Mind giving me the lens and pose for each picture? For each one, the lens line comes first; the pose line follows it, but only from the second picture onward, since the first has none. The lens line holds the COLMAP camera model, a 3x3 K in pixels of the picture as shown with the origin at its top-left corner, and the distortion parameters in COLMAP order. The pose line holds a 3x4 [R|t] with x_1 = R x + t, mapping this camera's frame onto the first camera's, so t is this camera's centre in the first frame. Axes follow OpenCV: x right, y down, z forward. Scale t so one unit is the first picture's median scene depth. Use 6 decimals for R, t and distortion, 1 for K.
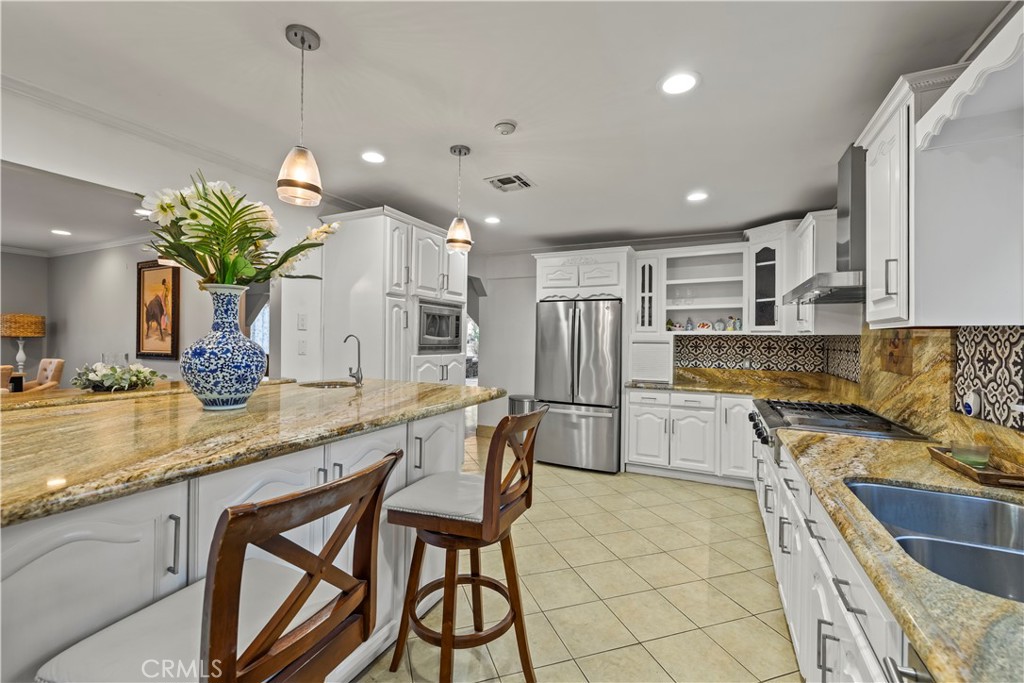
lens RADIAL K [[429.8, 0, 506.6], [0, 429.8, 333.4], [0, 0, 1]] dist [-0.001311, -0.000158]
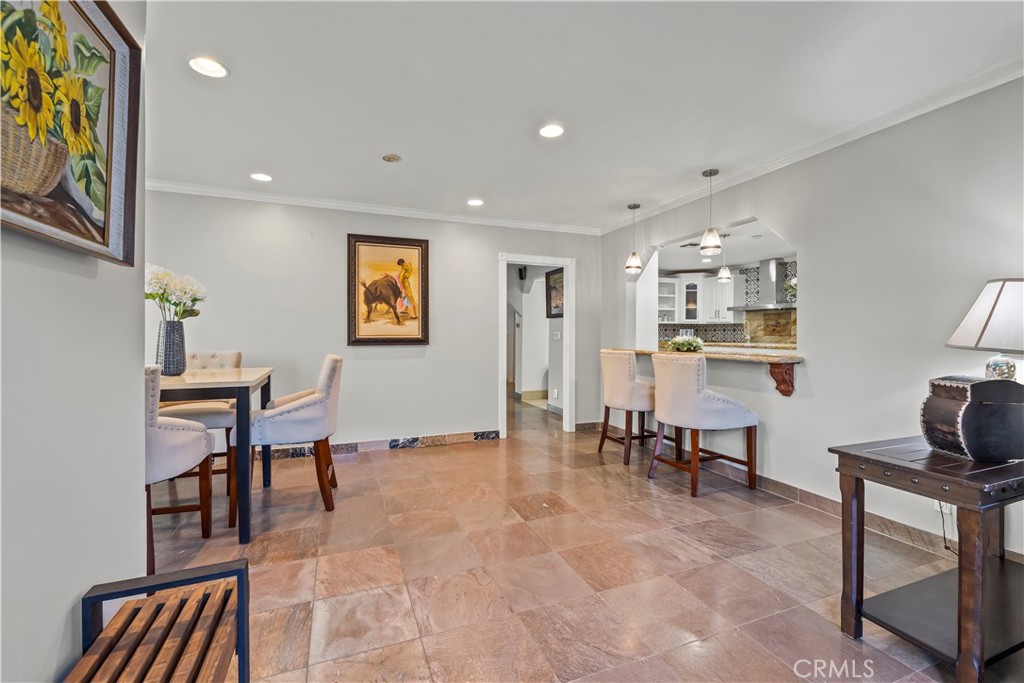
lens RADIAL K [[429.8, 0, 506.6], [0, 429.8, 333.4], [0, 0, 1]] dist [-0.001311, -0.000158]
pose [[0.665896, -0.008924, 0.745991, -1.675694], [-0.007609, 0.999795, 0.018753, 0.019983], [-0.746006, -0.018164, 0.665692, 0.256548]]
